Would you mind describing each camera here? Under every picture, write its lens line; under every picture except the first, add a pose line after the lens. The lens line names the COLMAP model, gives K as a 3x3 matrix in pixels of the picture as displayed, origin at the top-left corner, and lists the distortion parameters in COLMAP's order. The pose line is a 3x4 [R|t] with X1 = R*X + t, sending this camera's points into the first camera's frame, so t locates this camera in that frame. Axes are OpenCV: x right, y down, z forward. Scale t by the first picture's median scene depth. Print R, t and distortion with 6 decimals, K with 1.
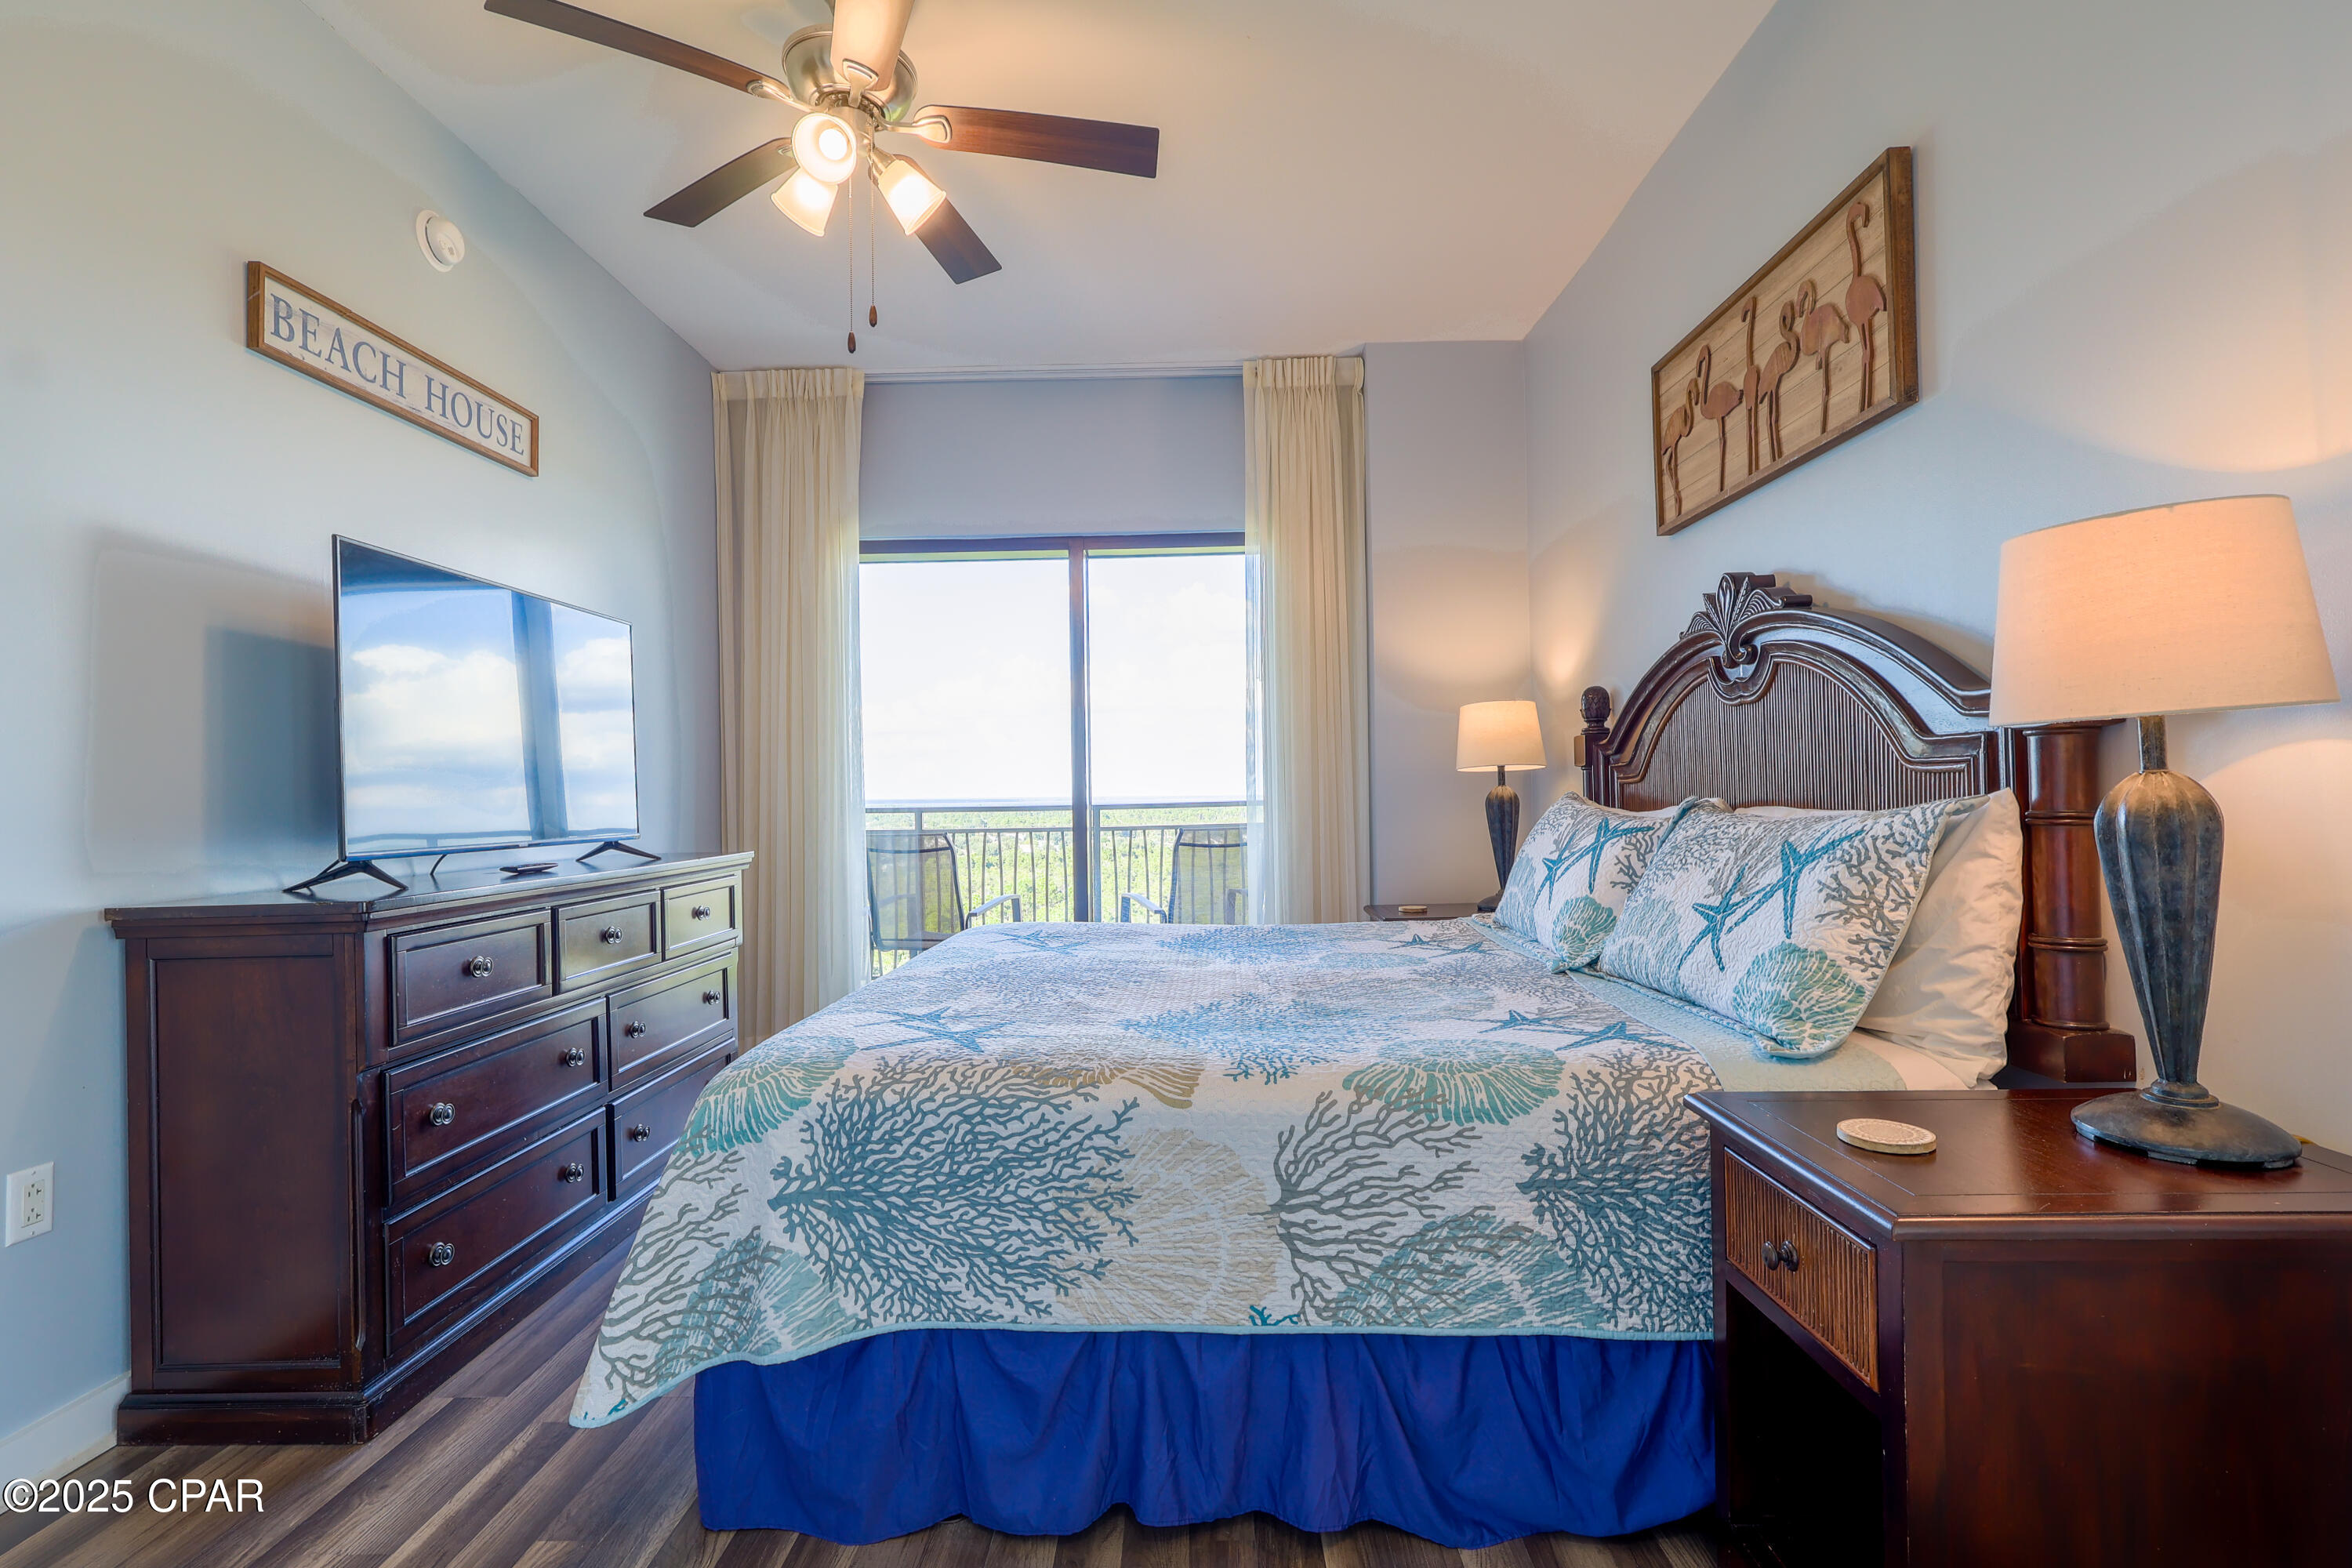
lens RADIAL K [[1060.2, 0, 1182.3], [0, 1060.2, 786.3], [0, 0, 1]] dist [-0.000037, 0.000118]
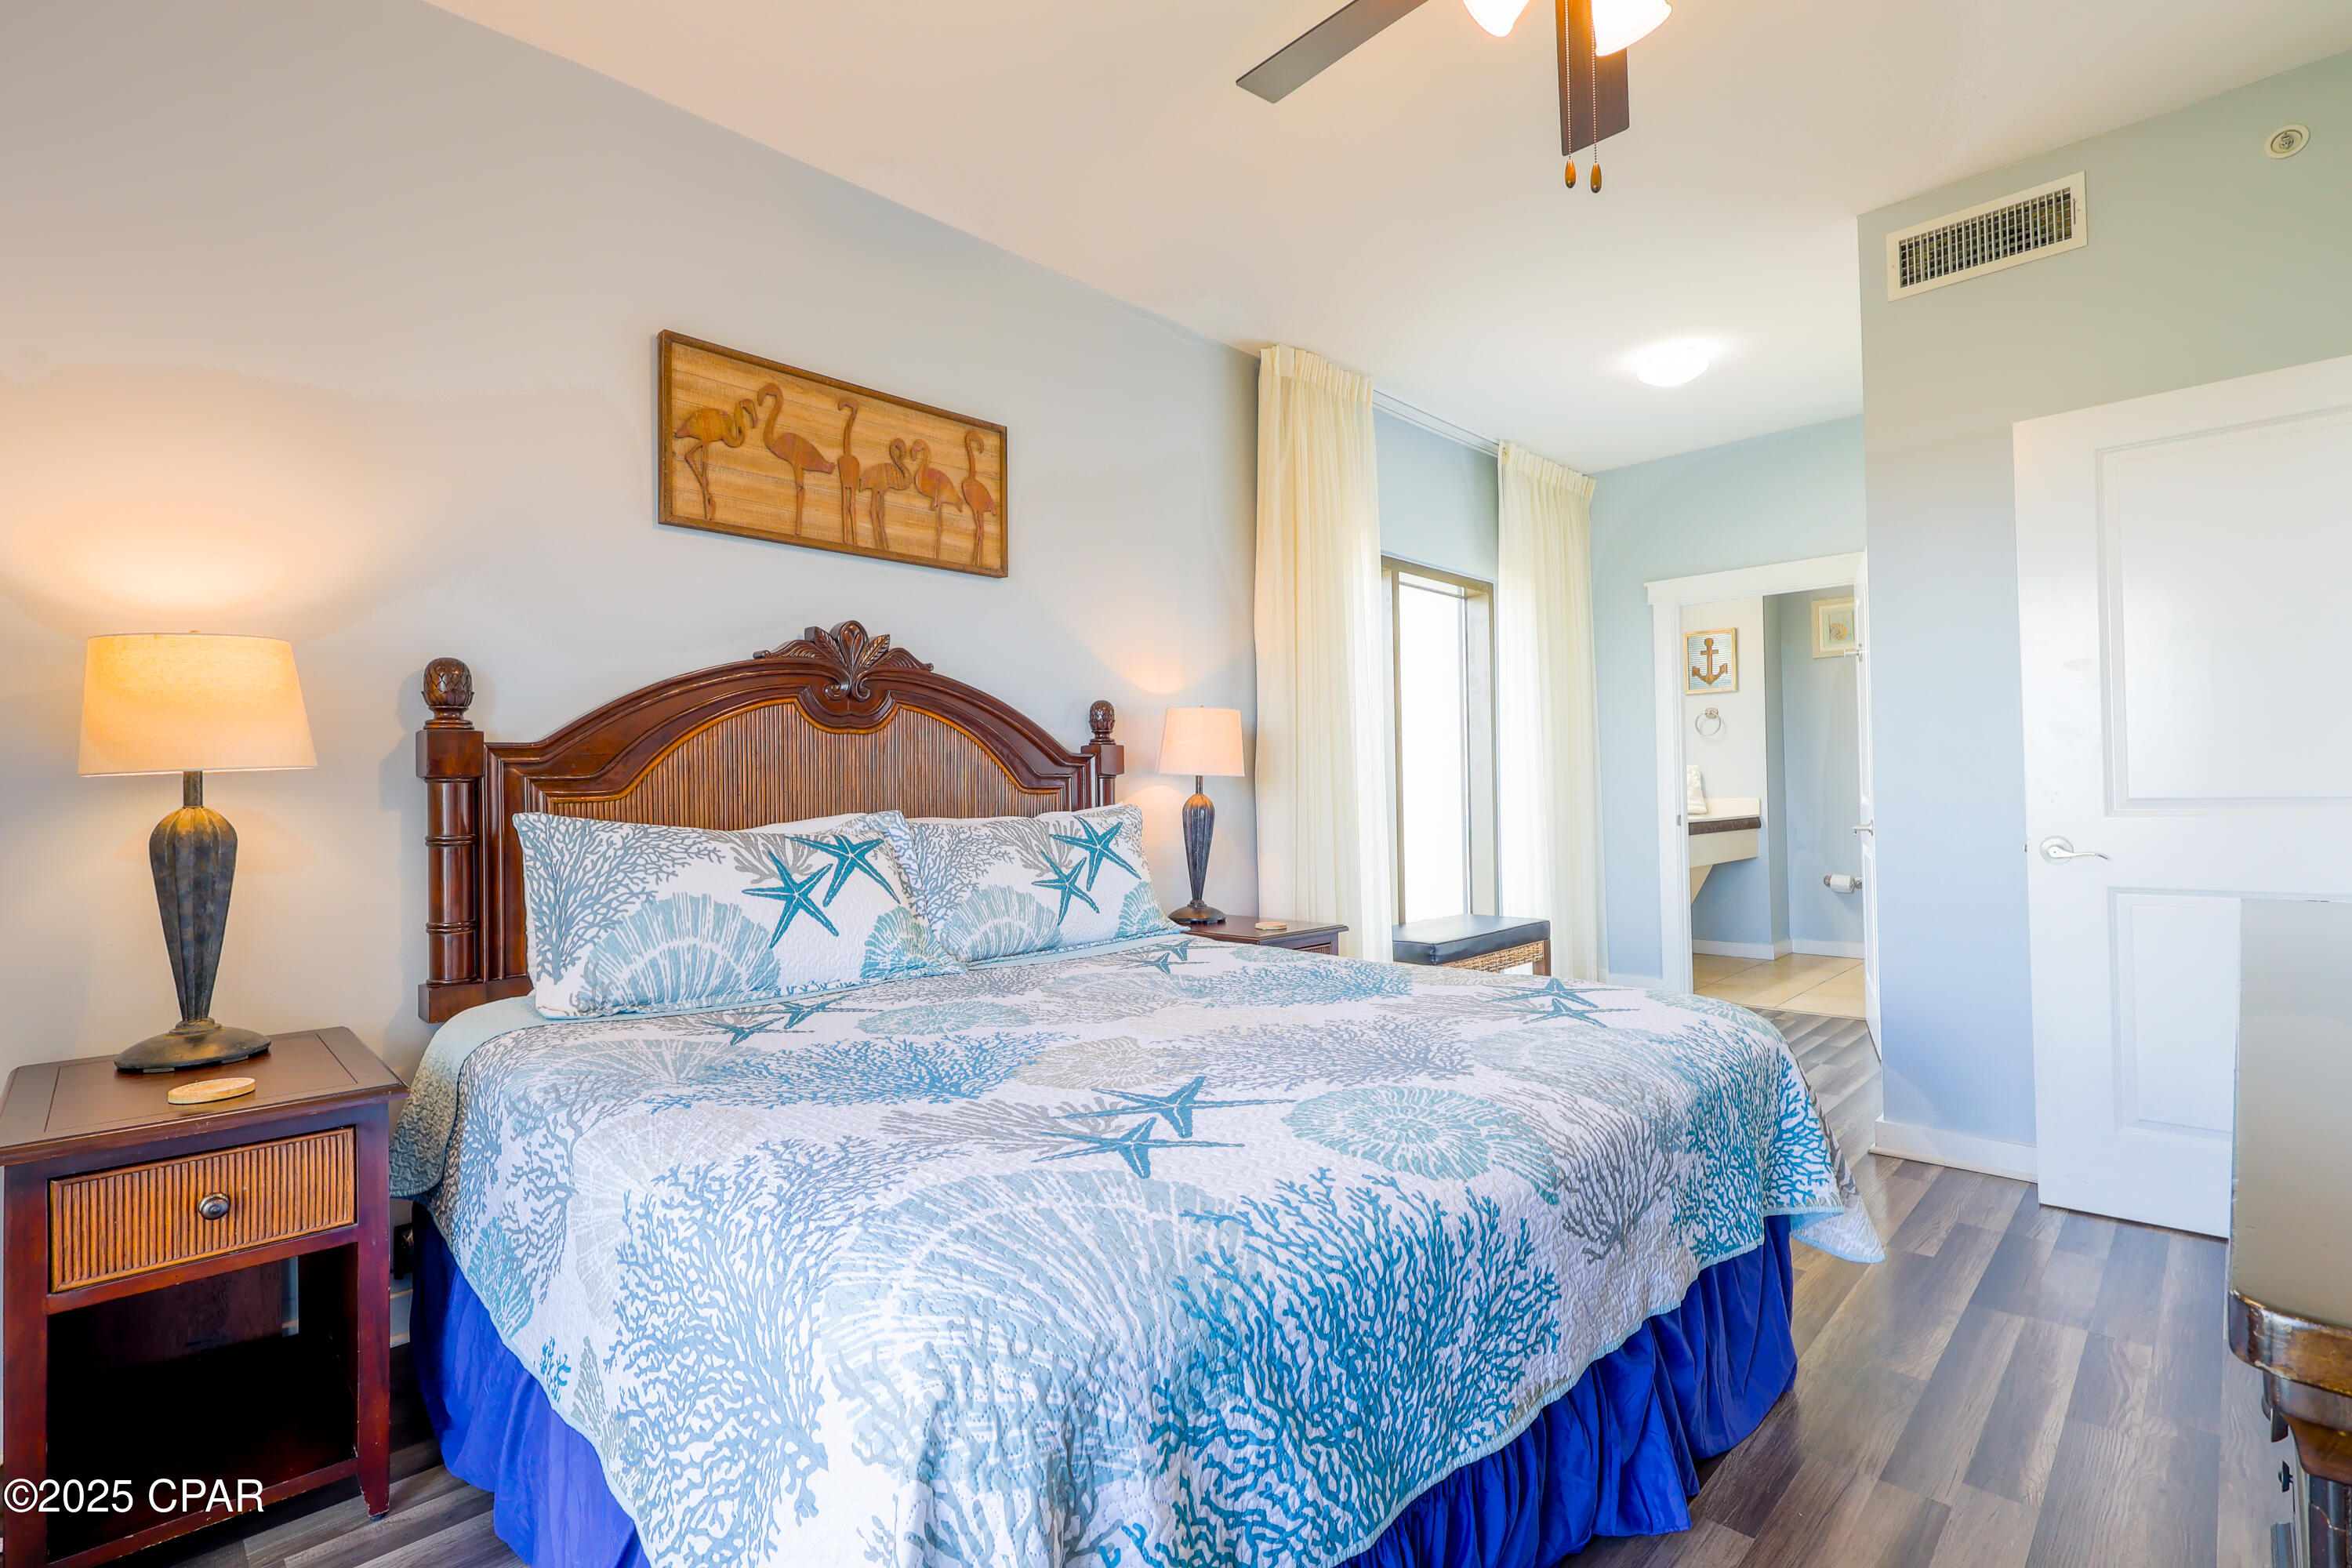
lens RADIAL K [[1074.5, 0, 1166.3], [0, 1074.5, 783.1], [0, 0, 1]] dist [0.006861, 0.000085]
pose [[-0.710345, 0.032616, 0.703098, -0.828981], [0.022274, 0.999467, -0.023860, 0.020077], [-0.703501, -0.001289, -0.710693, 2.372632]]
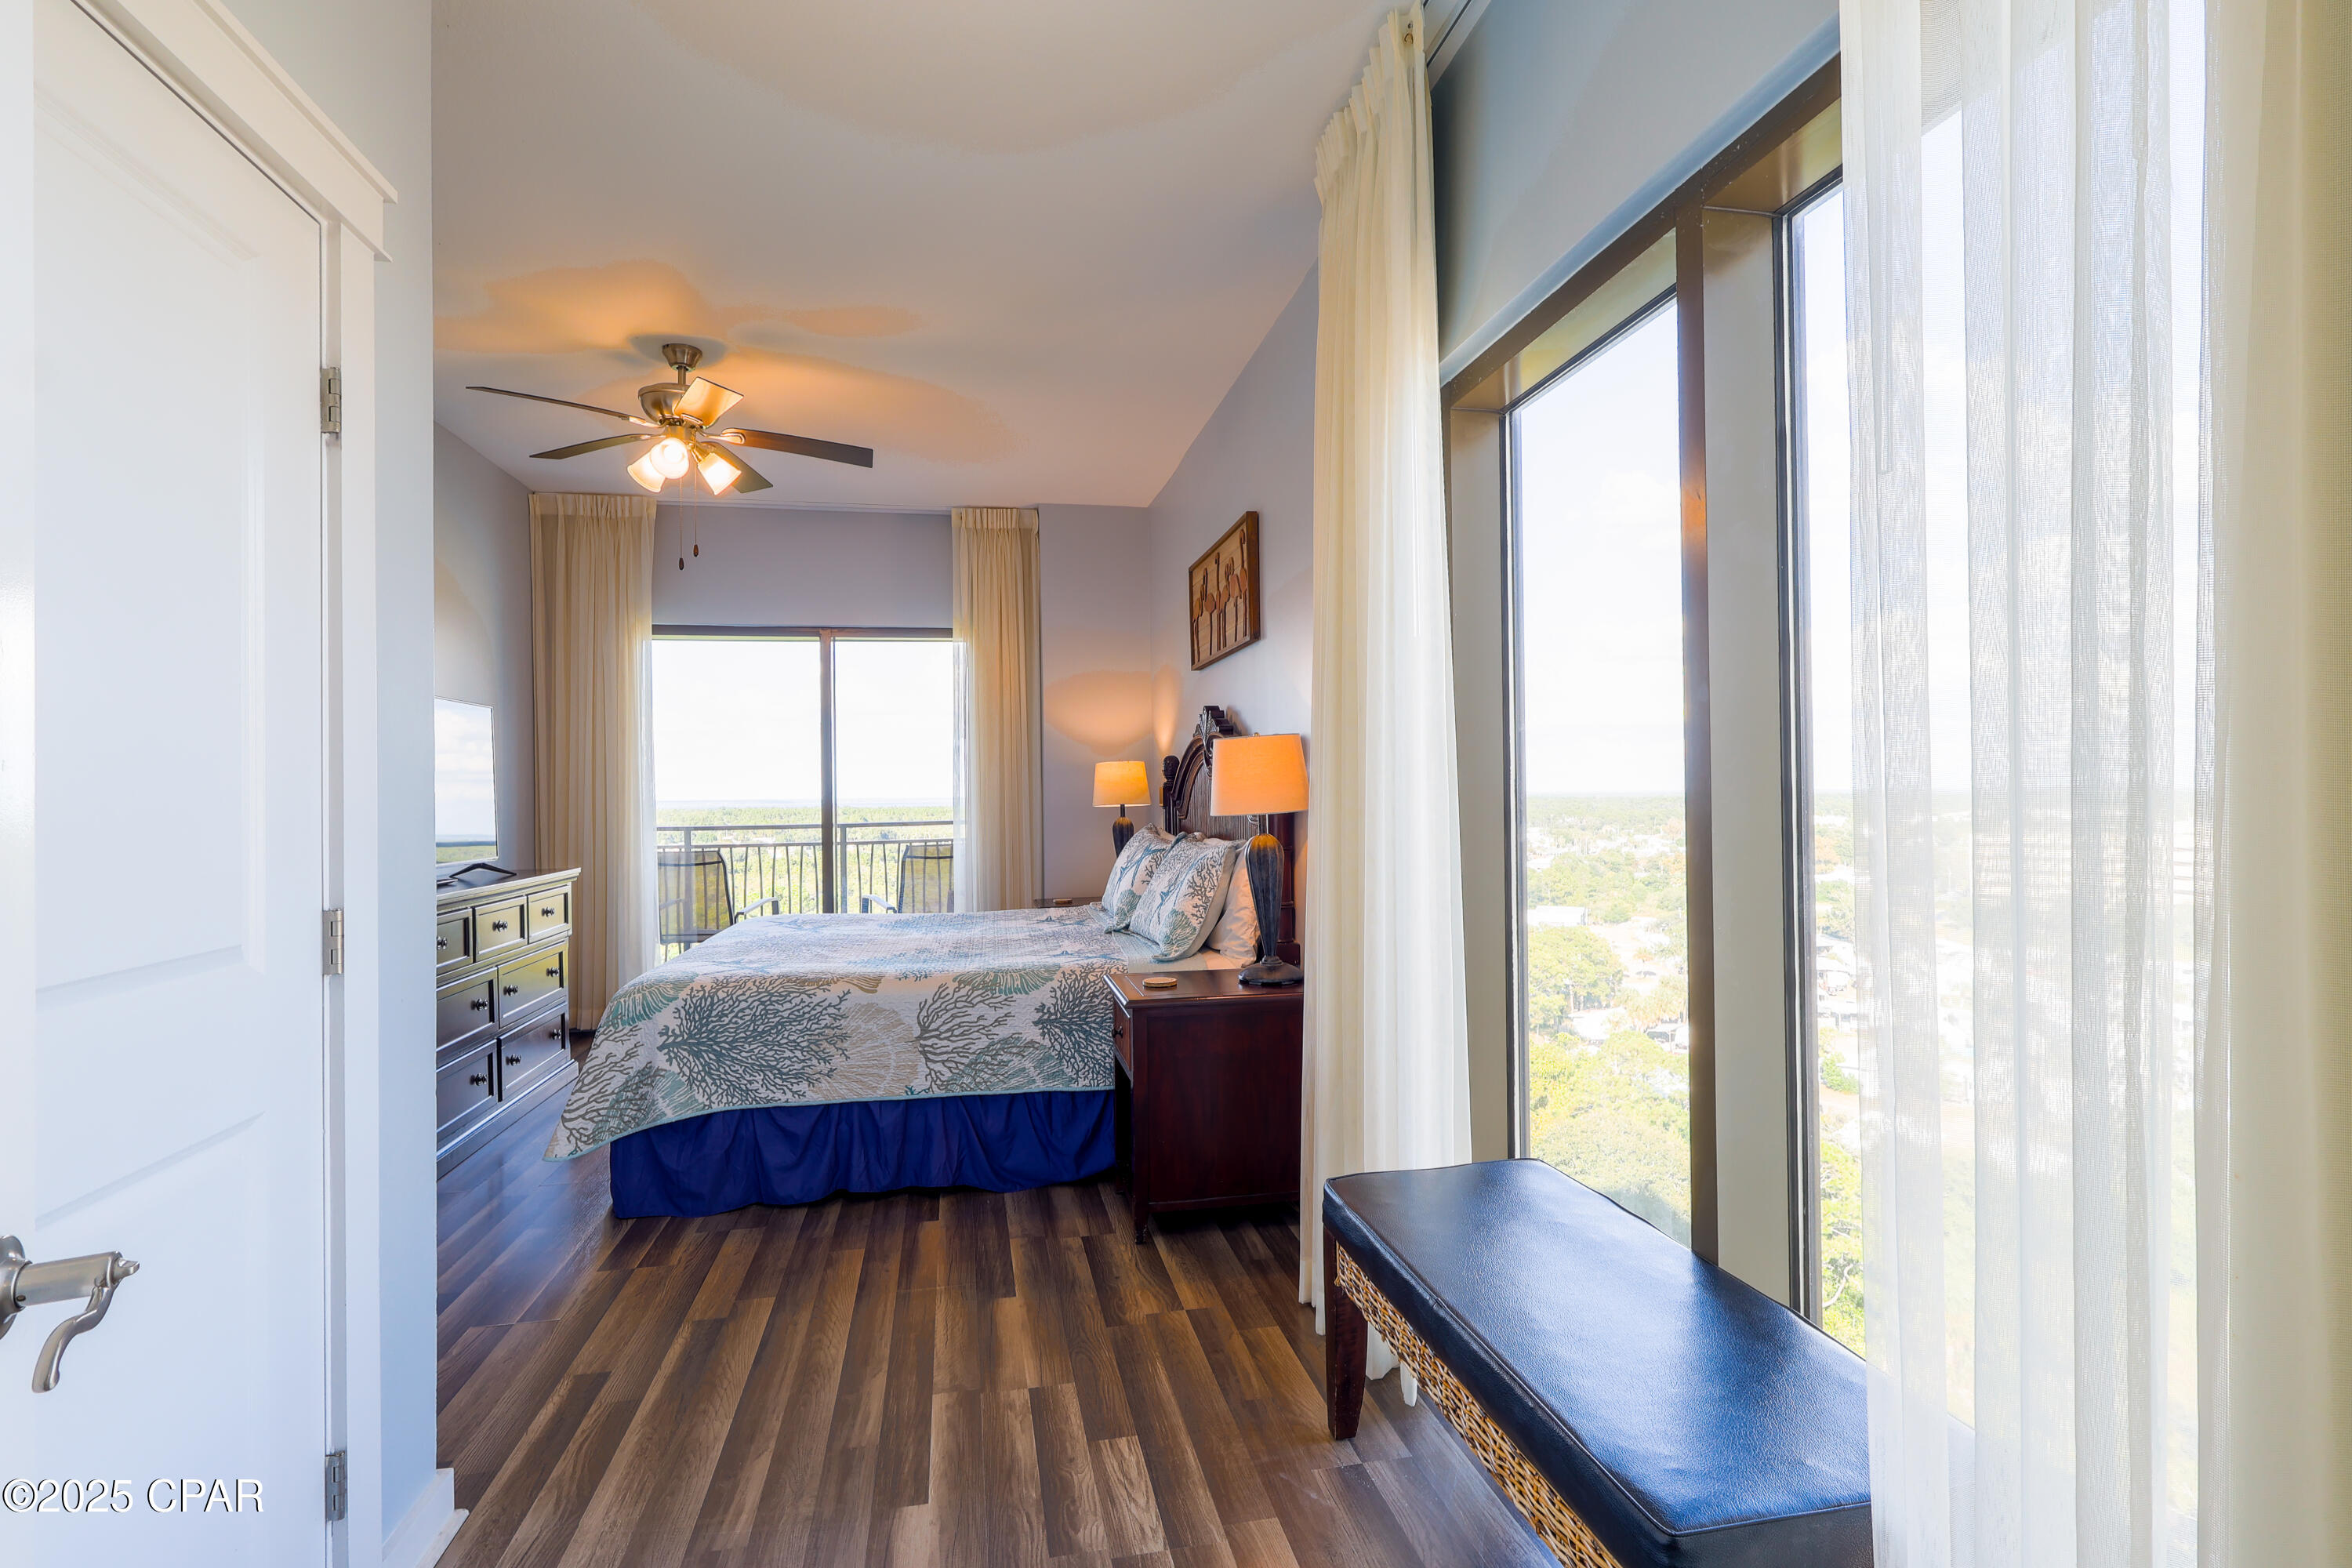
lens RADIAL K [[1074.5, 0, 1166.3], [0, 1074.5, 783.1], [0, 0, 1]] dist [0.006861, 0.000085]
pose [[0.979416, 0.003706, 0.201818, 0.132989], [-0.002804, 0.999985, -0.004755, -0.095939], [-0.201833, 0.004091, 0.979411, -1.144354]]
